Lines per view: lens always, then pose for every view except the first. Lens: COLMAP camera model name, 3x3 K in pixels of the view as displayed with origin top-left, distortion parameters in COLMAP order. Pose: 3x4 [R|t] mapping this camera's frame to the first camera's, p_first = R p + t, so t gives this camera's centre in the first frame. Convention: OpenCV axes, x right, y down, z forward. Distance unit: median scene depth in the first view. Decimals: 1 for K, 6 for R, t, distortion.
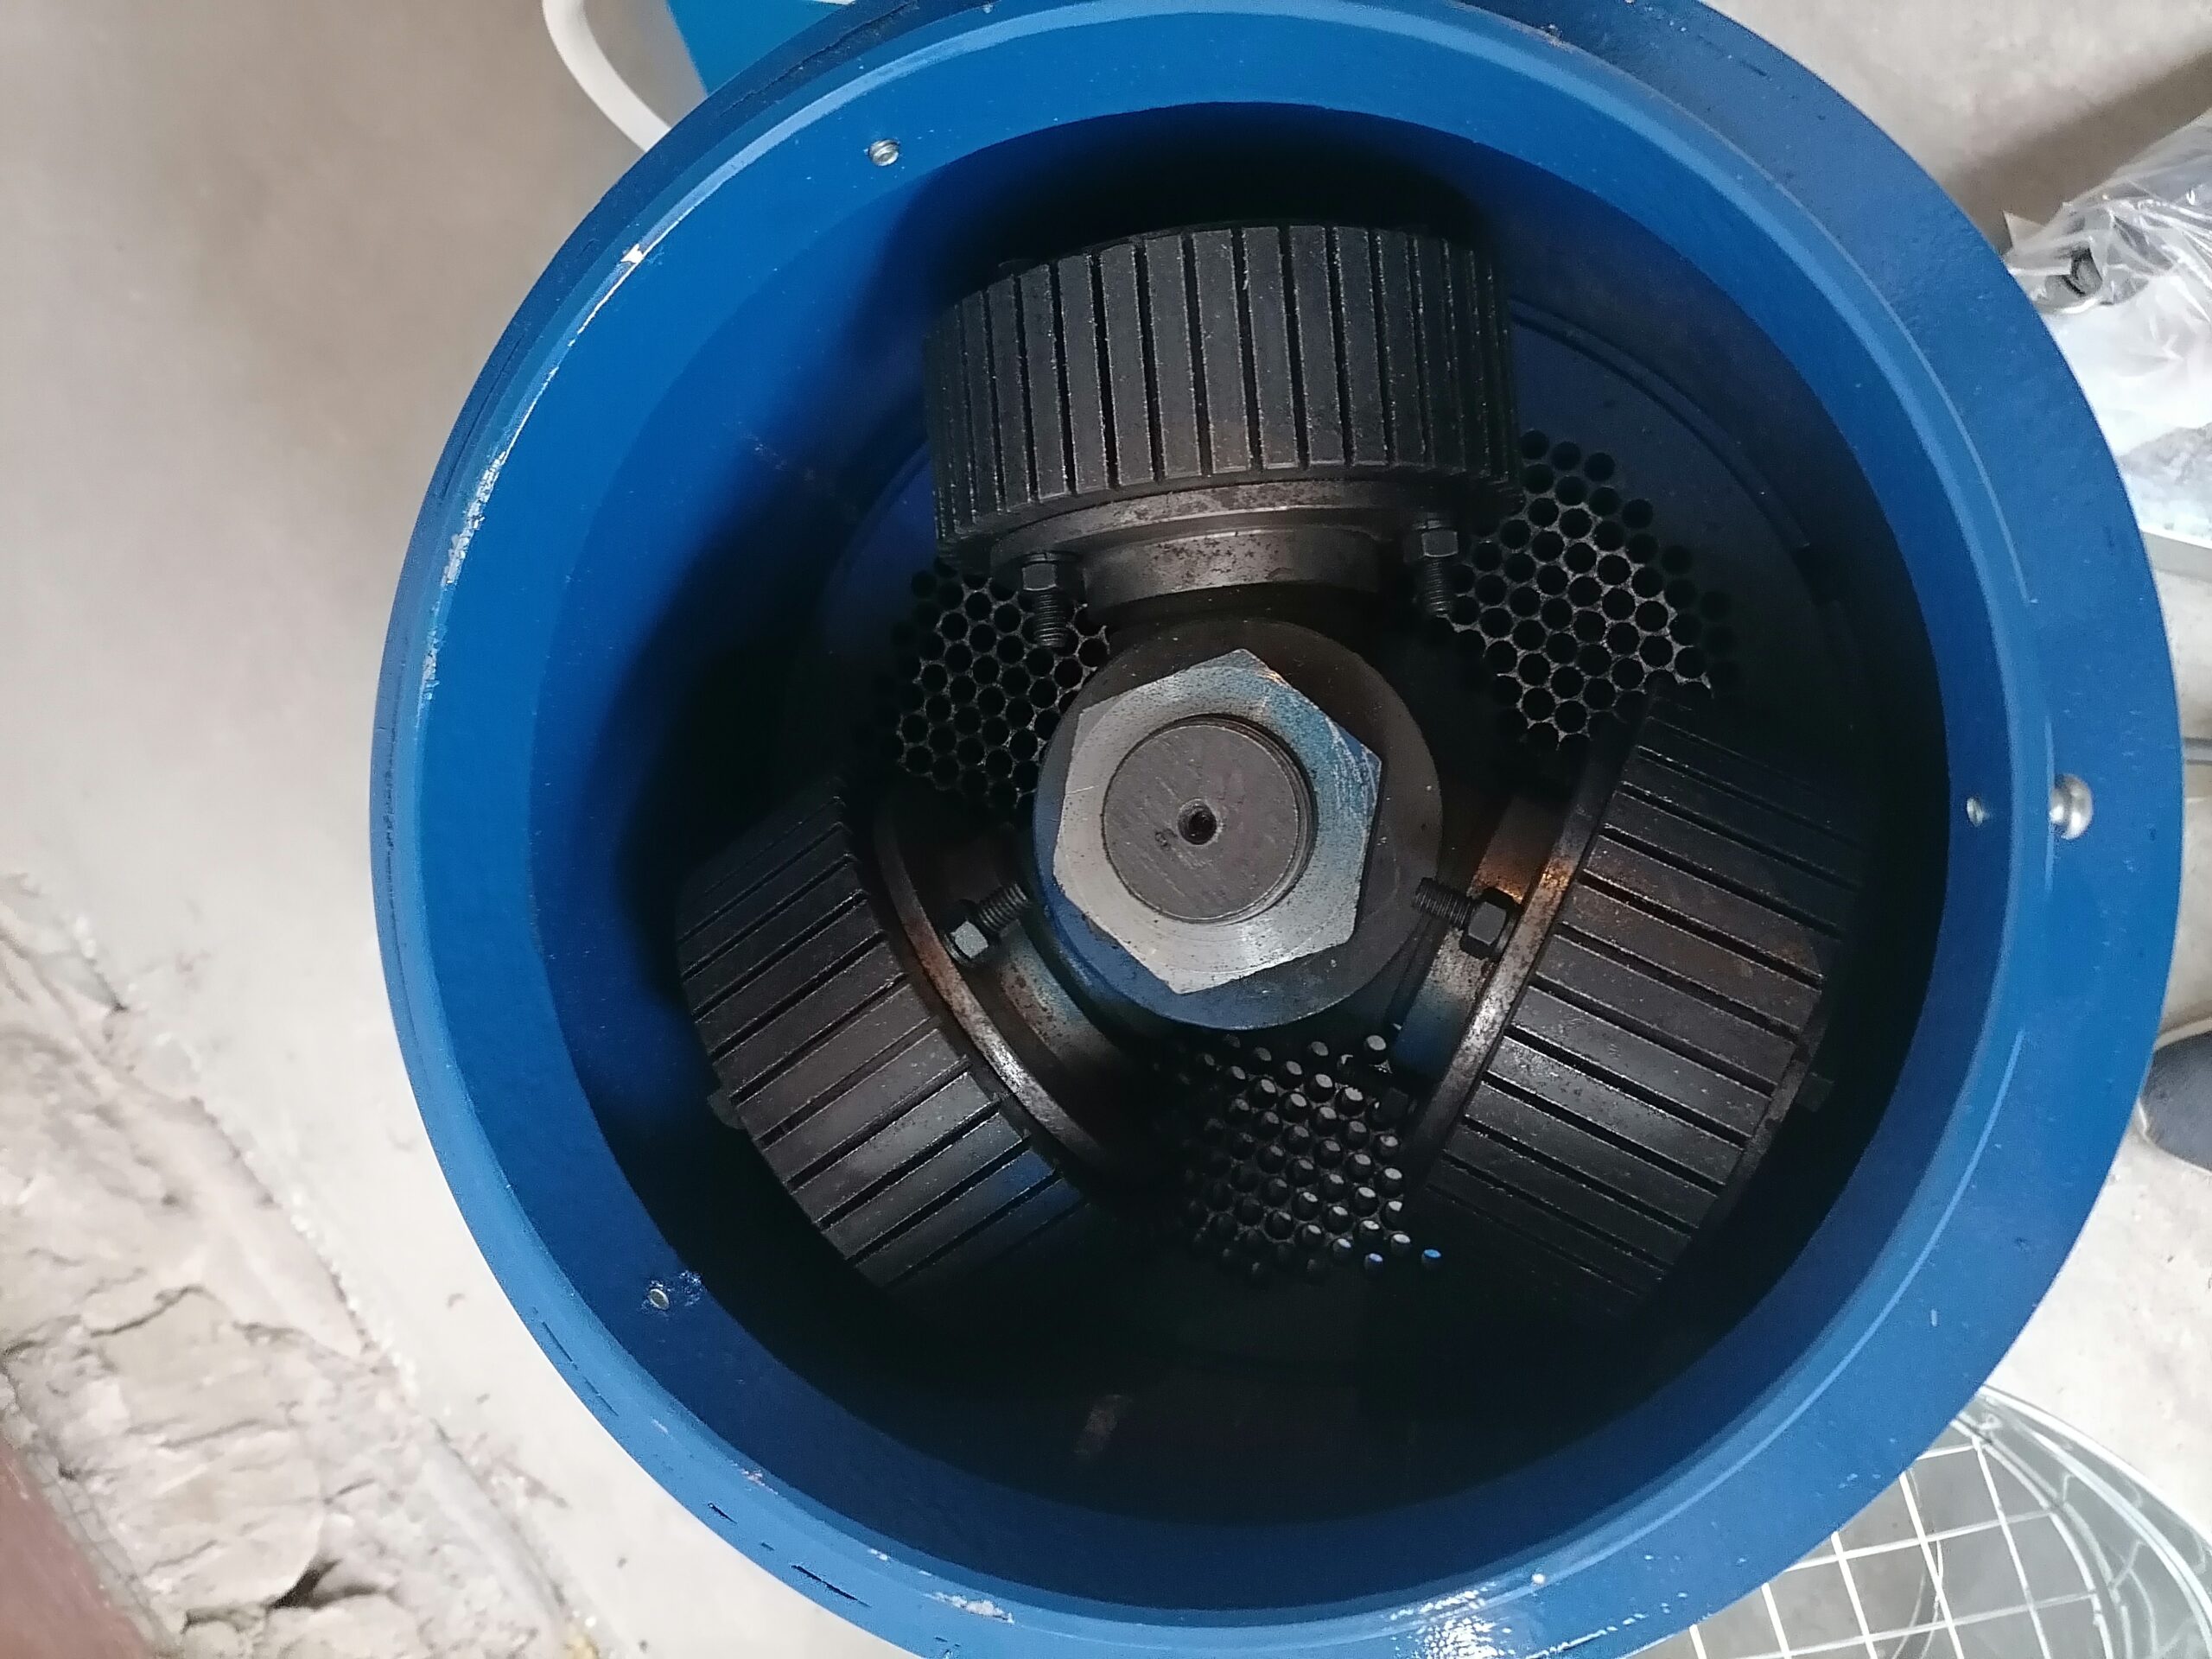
lens RADIAL K [[1661.3, 0, 1102.3], [0, 1661.3, 829.1], [0, 0, 1]] dist [0.029310, -0.001799]
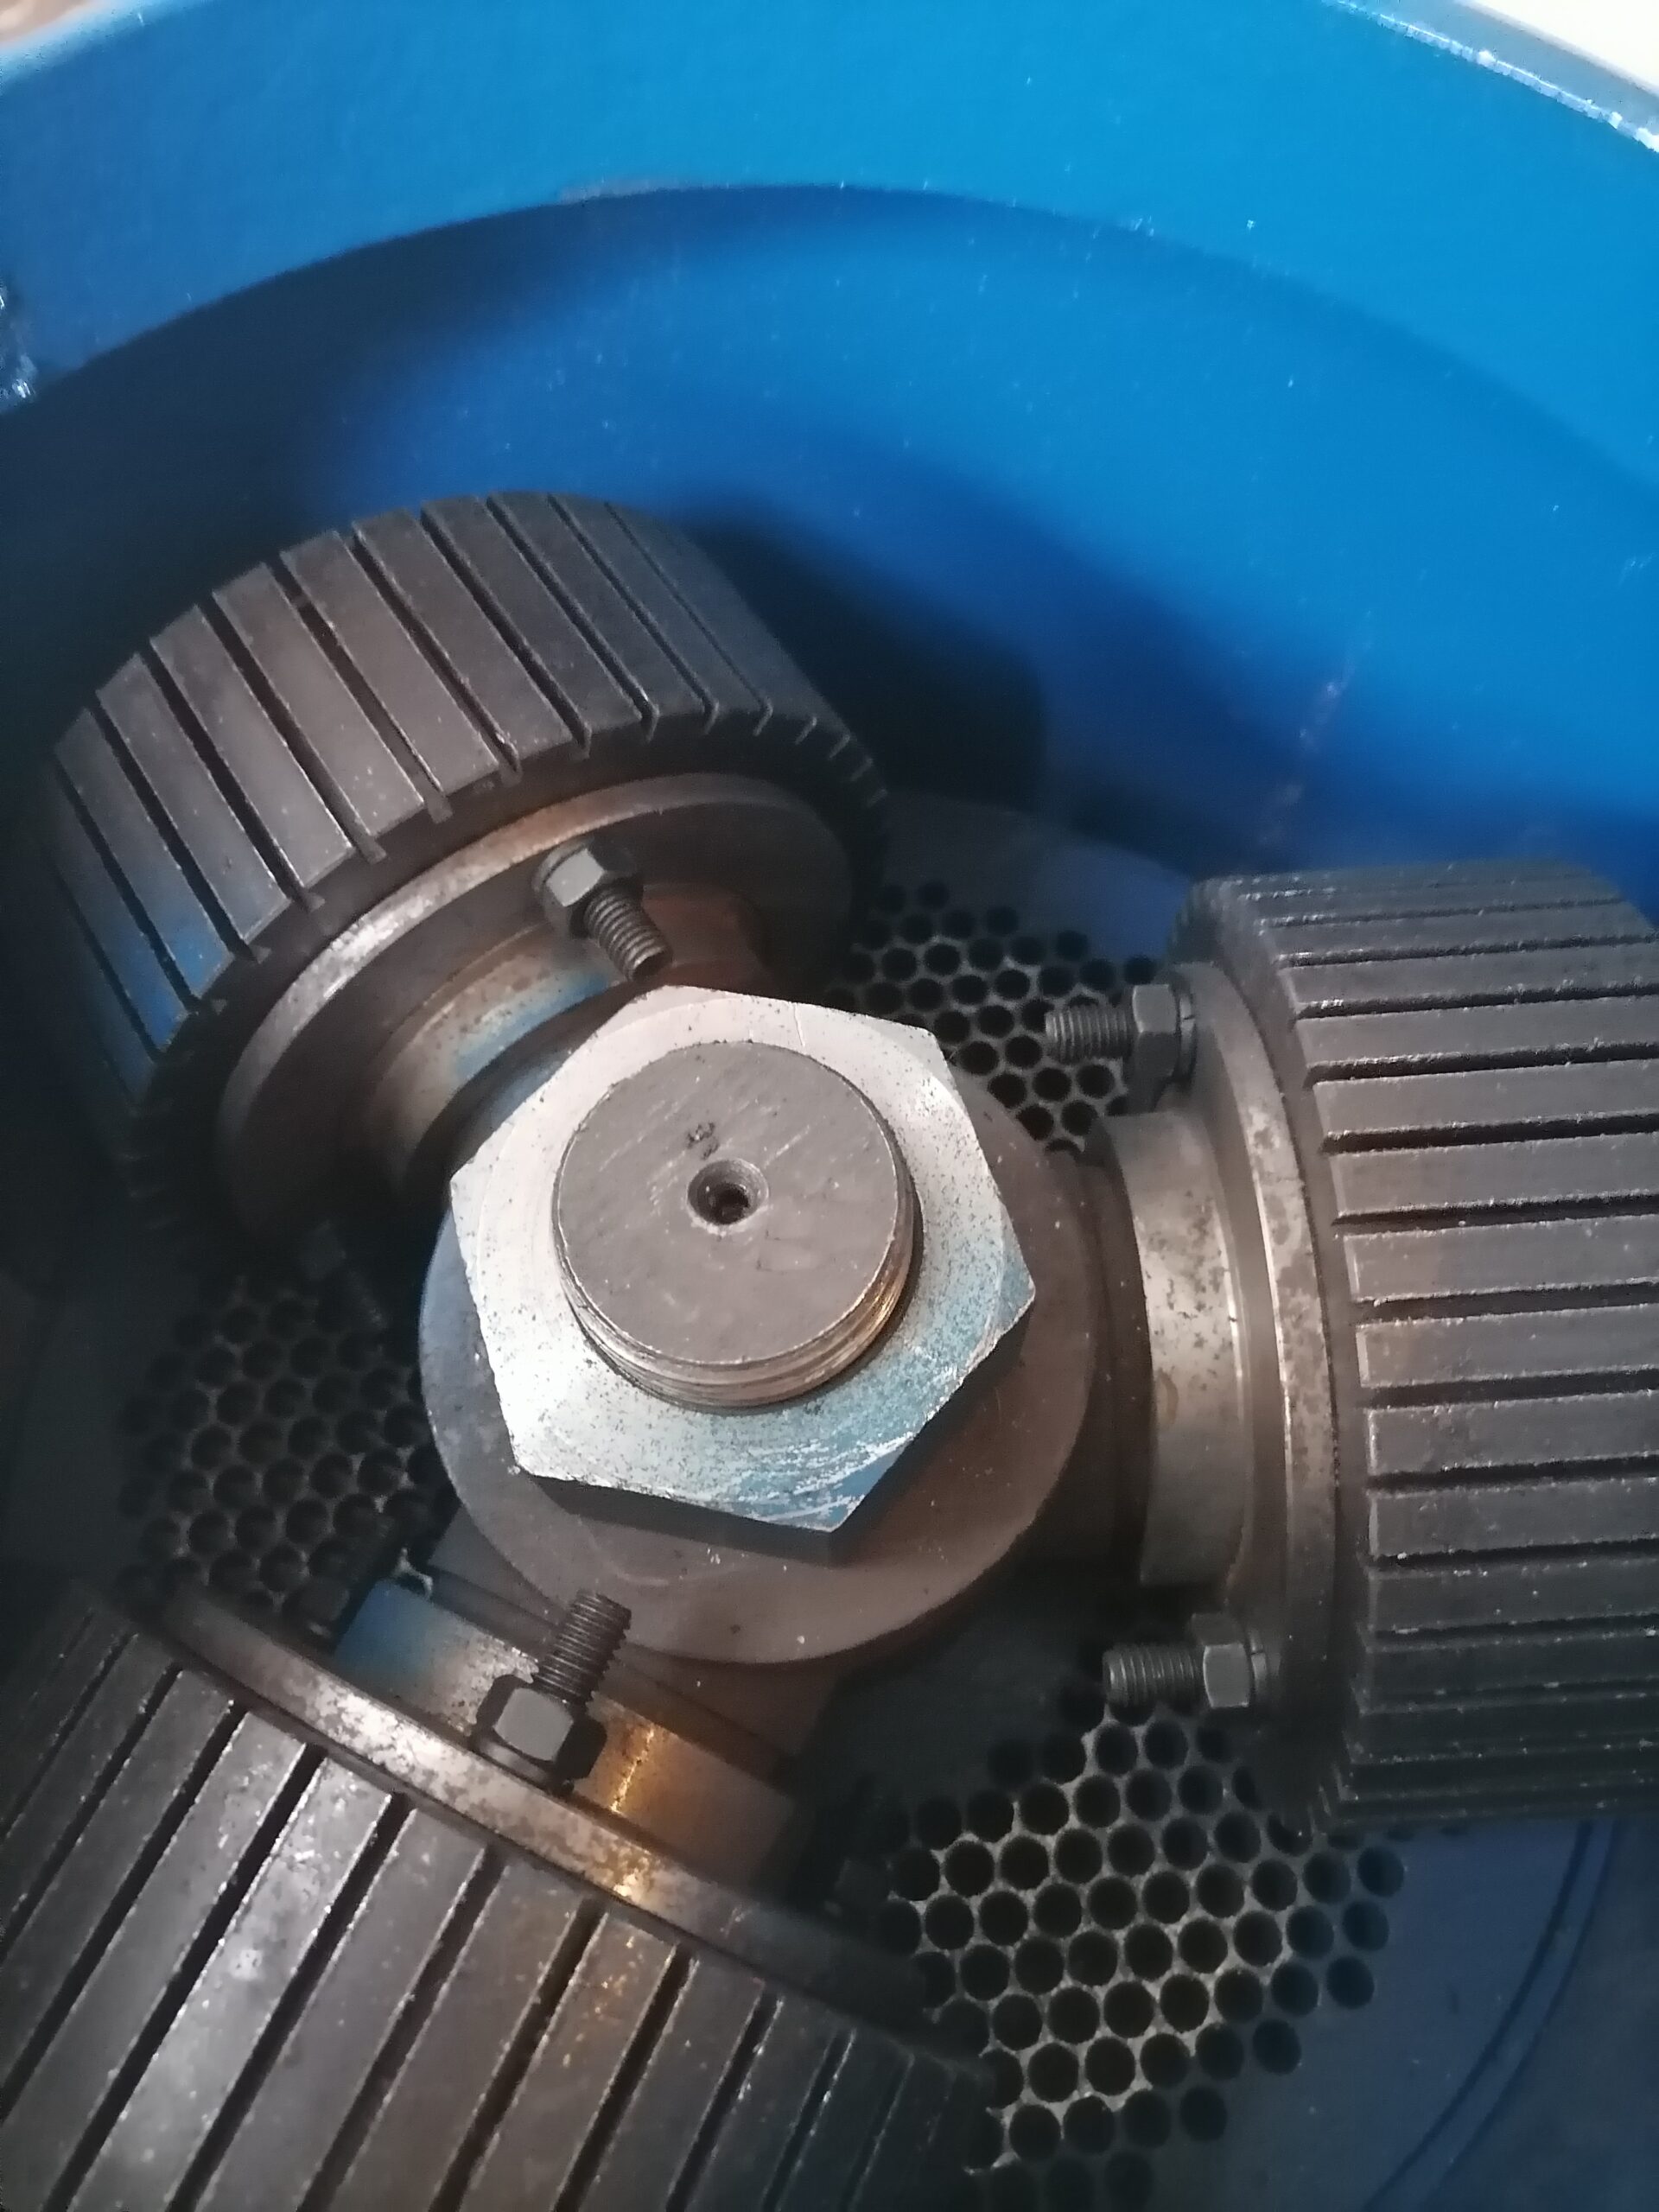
lens RADIAL K [[1684.2, 0, 829.5], [0, 1684.2, 1106.0], [0, 0, 1]] dist [0.007714, -0.010360]
pose [[-0.016771, 0.981205, -0.192239, 0.127953], [-0.999106, -0.008984, 0.041308, -0.057838], [0.038804, 0.192760, 0.980478, 0.394108]]
